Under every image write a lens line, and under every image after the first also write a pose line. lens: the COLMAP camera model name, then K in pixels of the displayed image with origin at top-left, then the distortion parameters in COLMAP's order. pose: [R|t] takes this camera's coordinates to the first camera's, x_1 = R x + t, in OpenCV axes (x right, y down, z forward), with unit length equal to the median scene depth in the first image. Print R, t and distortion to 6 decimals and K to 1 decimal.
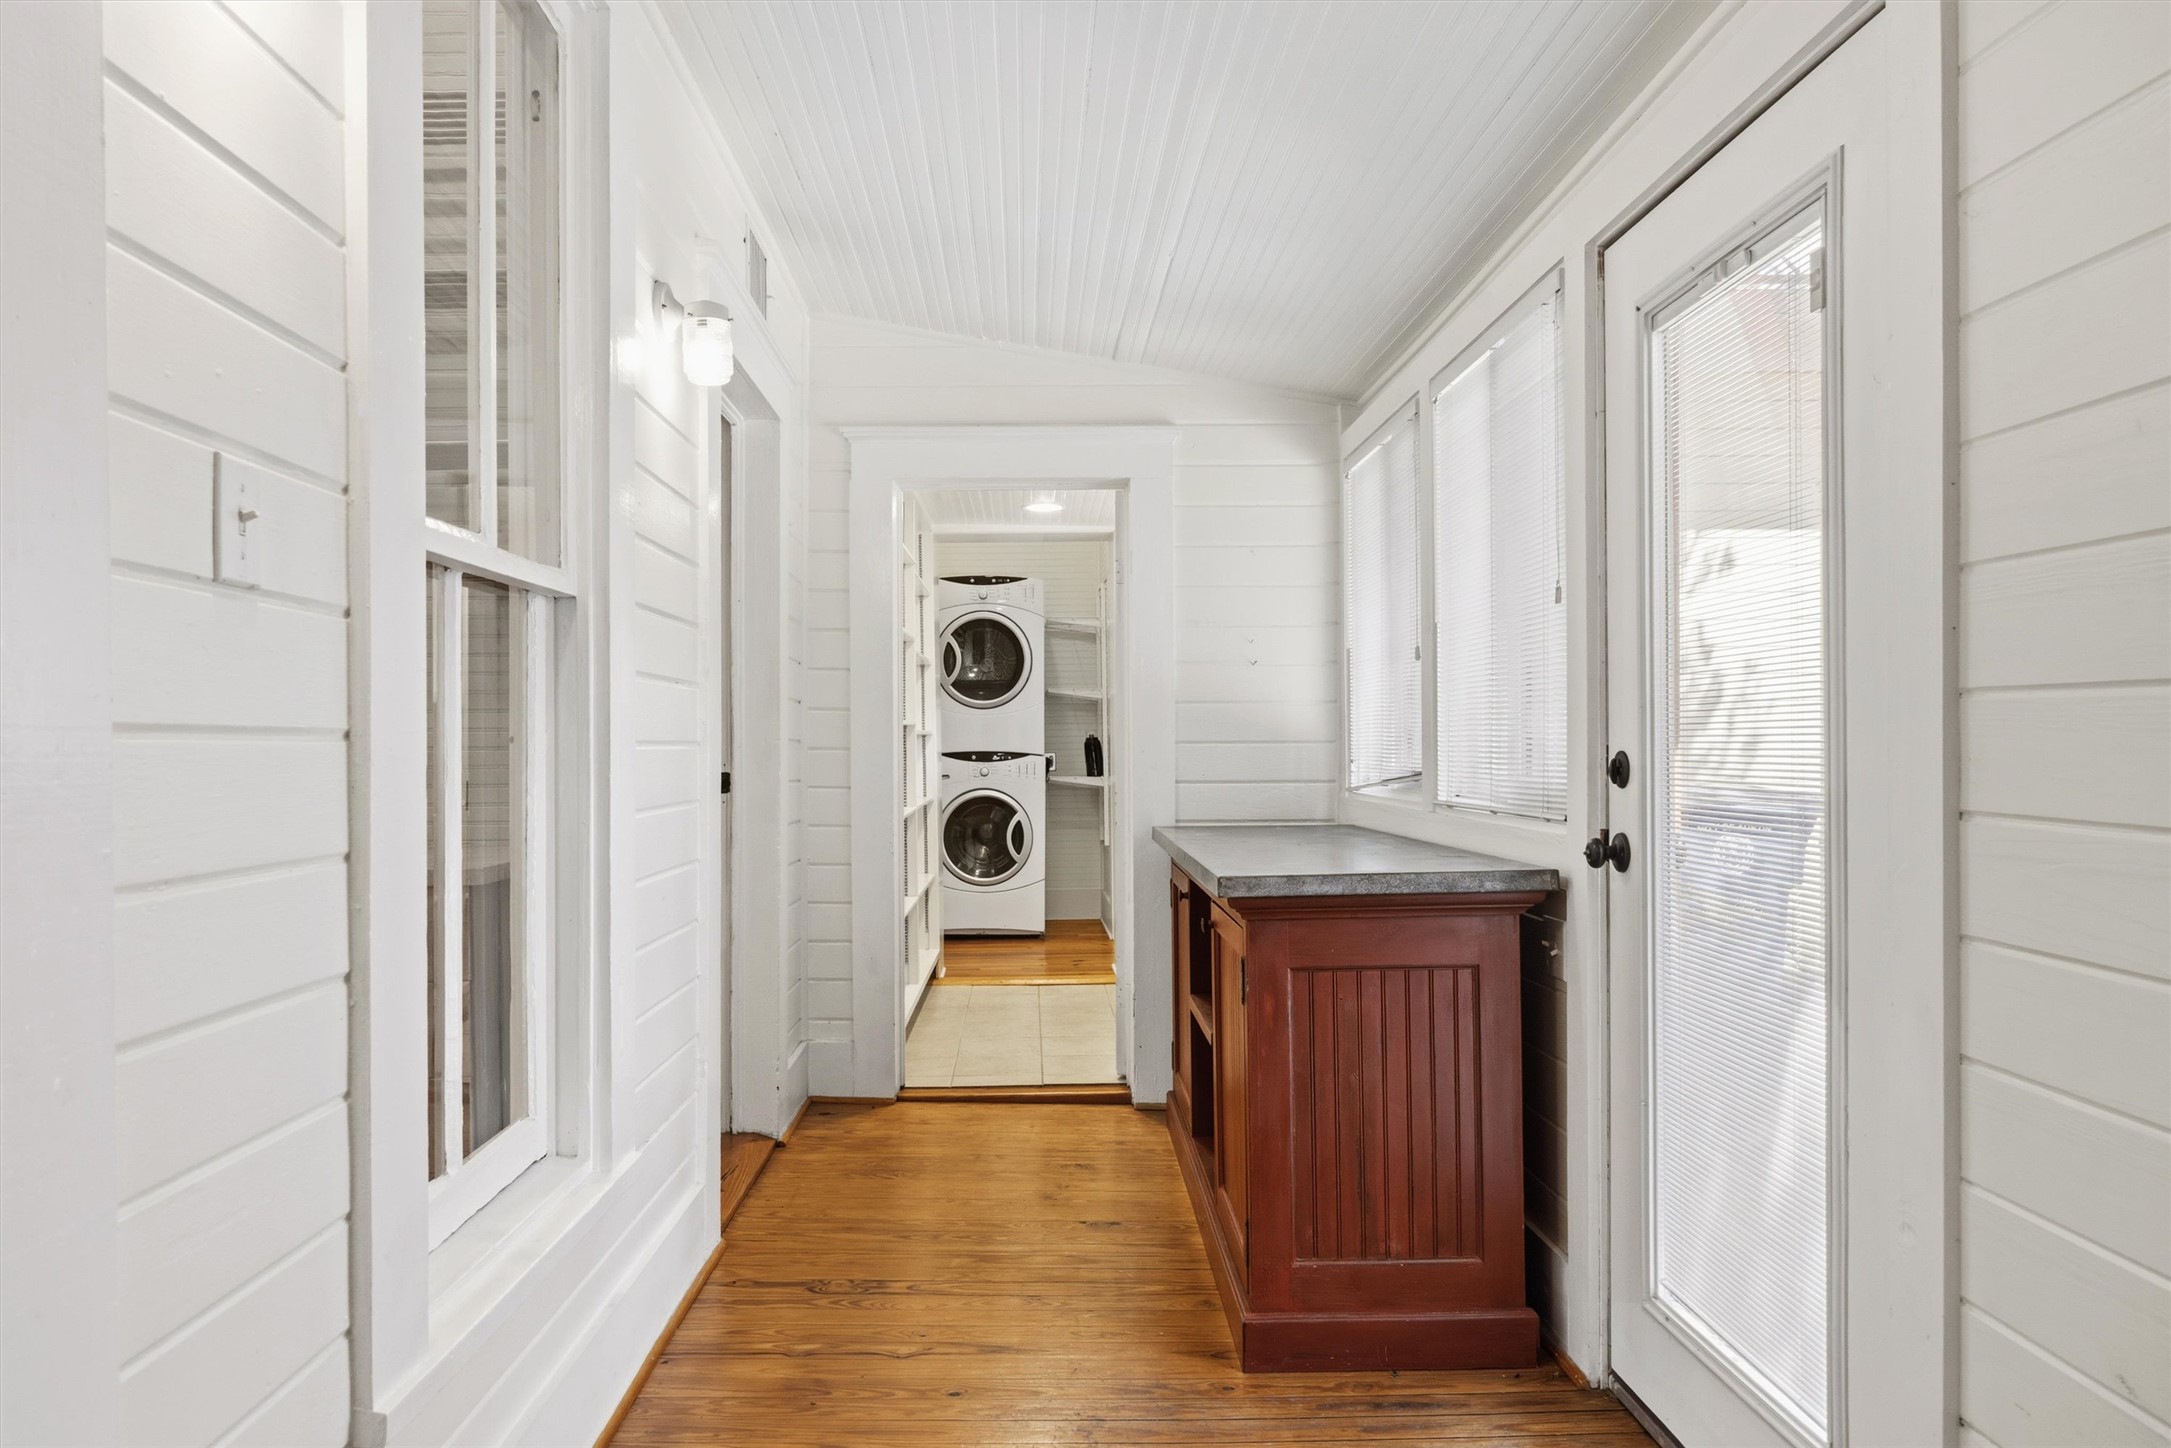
lens RADIAL K [[1218.6, 0, 1048.9], [0, 1218.6, 728.0], [0, 0, 1]] dist [-0.001456, 0.001151]
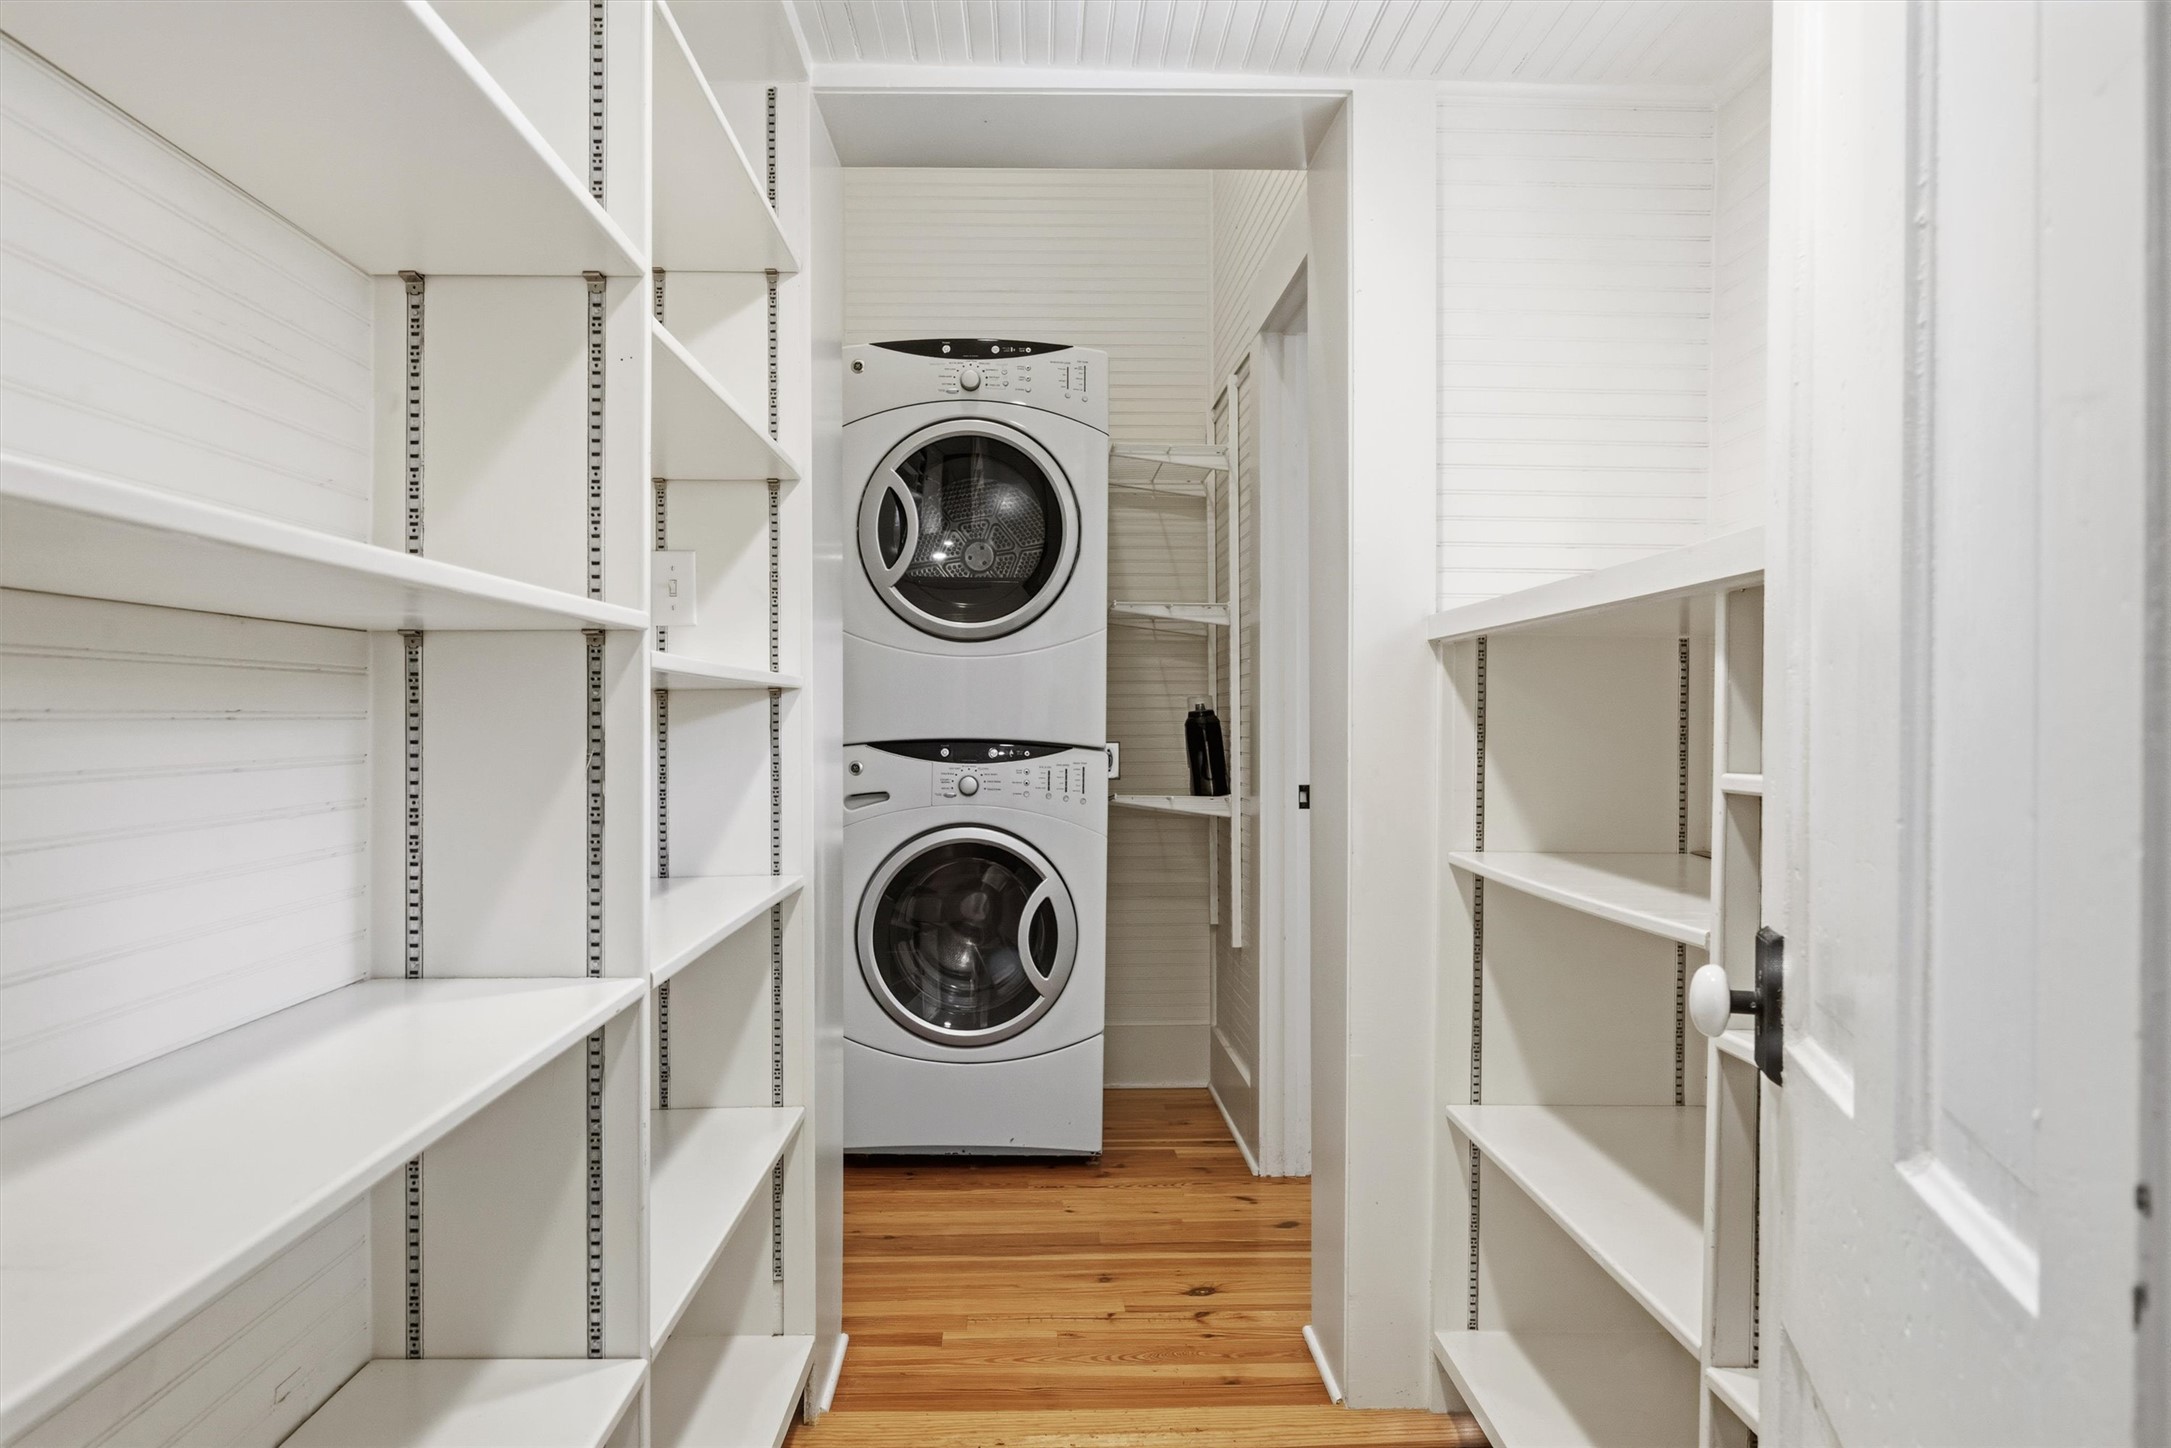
lens RADIAL K [[1218.6, 0, 1048.9], [0, 1218.6, 728.0], [0, 0, 1]] dist [-0.001456, 0.001151]
pose [[0.999924, 0.012340, 0.000159, -0.024485], [-0.012341, 0.999859, 0.011371, 0.010128], [-0.000018, -0.011372, 0.999935, 0.562829]]
